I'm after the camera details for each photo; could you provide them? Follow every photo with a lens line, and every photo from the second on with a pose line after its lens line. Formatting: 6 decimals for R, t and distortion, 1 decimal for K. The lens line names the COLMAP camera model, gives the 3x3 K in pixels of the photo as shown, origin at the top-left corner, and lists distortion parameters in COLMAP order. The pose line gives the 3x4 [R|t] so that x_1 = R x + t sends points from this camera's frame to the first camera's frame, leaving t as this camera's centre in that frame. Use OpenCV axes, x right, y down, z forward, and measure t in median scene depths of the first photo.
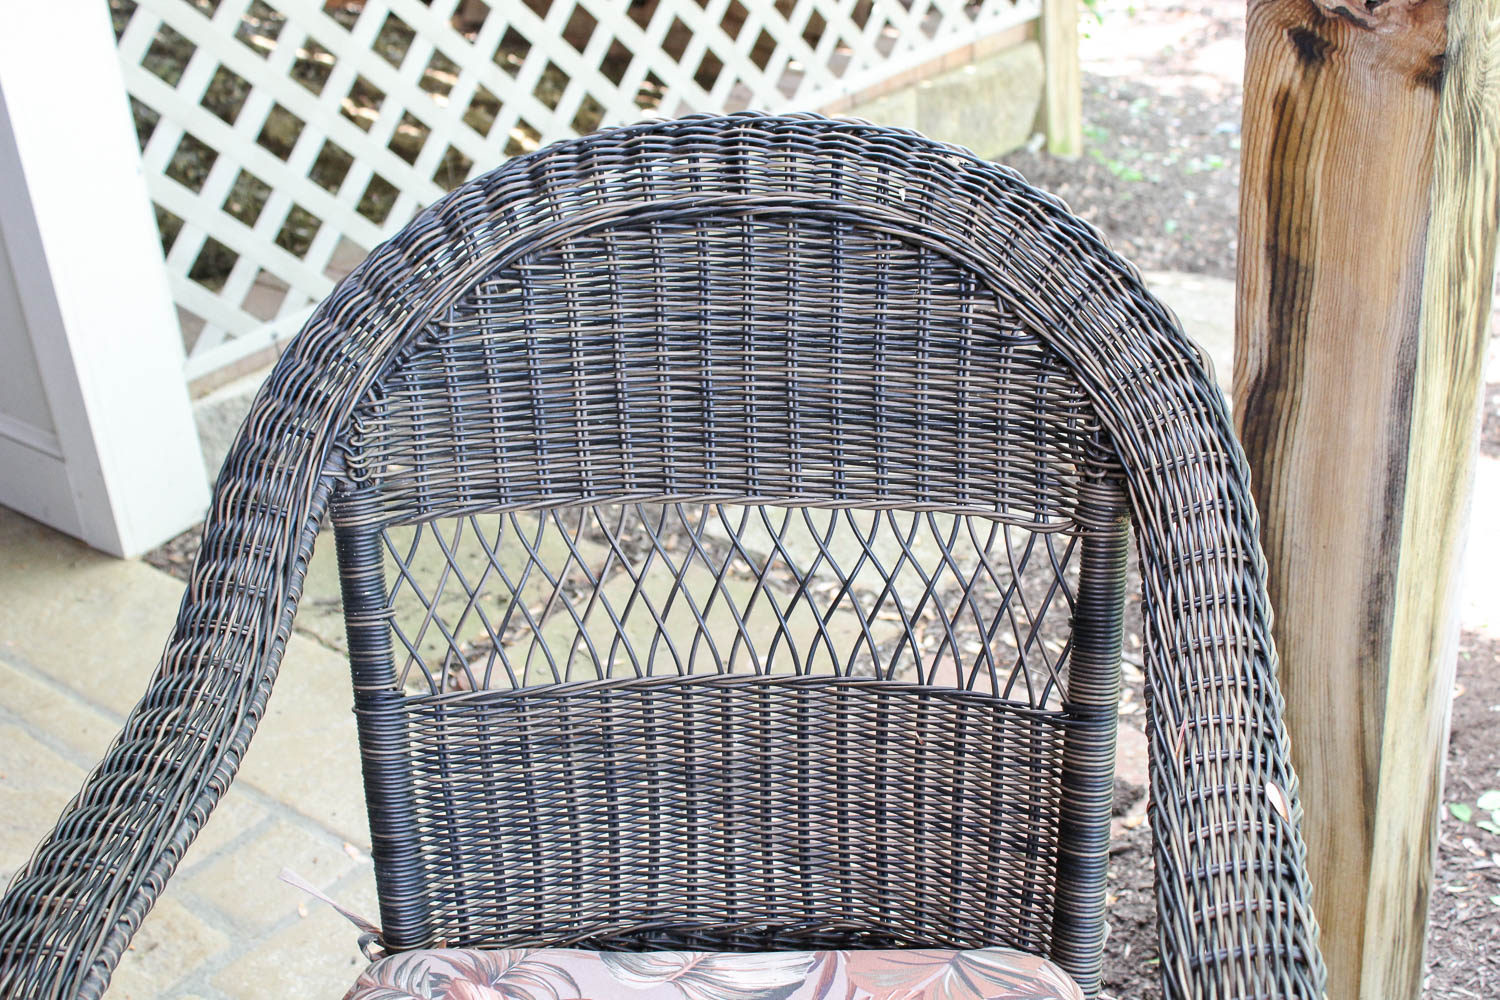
lens RADIAL K [[2044.1, 0, 748.8], [0, 2044.1, 456.7], [0, 0, 1]] dist [-0.038686, 0.060367]
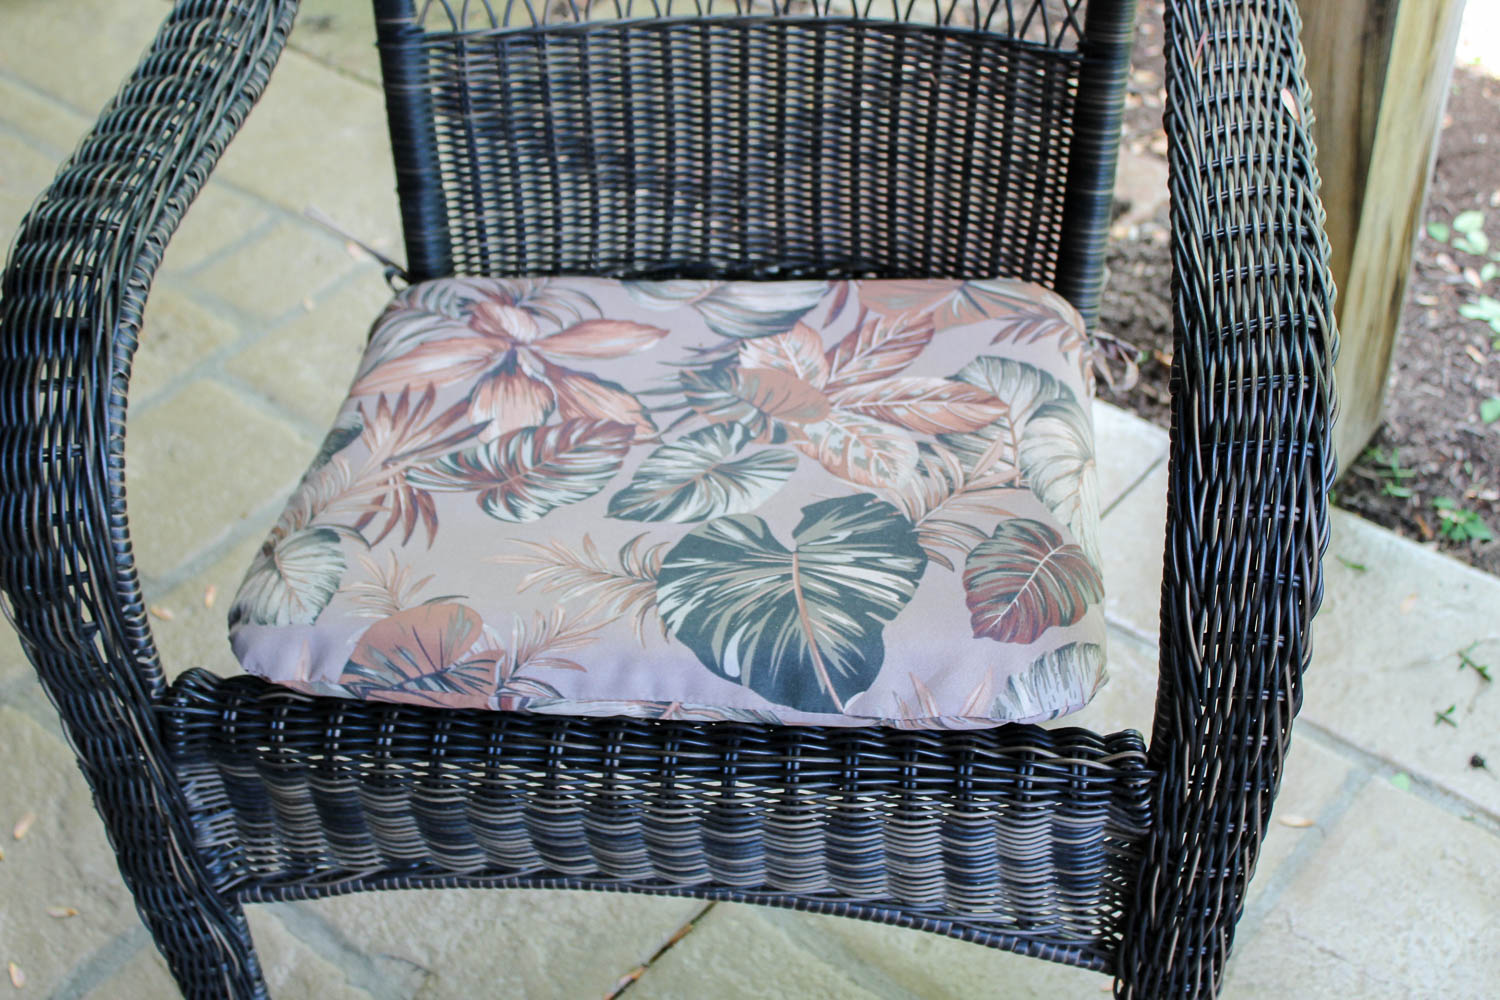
lens RADIAL K [[2044.1, 0, 748.8], [0, 2044.1, 456.7], [0, 0, 1]] dist [-0.038686, 0.060367]
pose [[0.999747, 0.014303, 0.017388, -0.028609], [-0.018074, 0.970357, 0.241000, 0.091932], [-0.013425, -0.241254, 0.970369, -0.037259]]
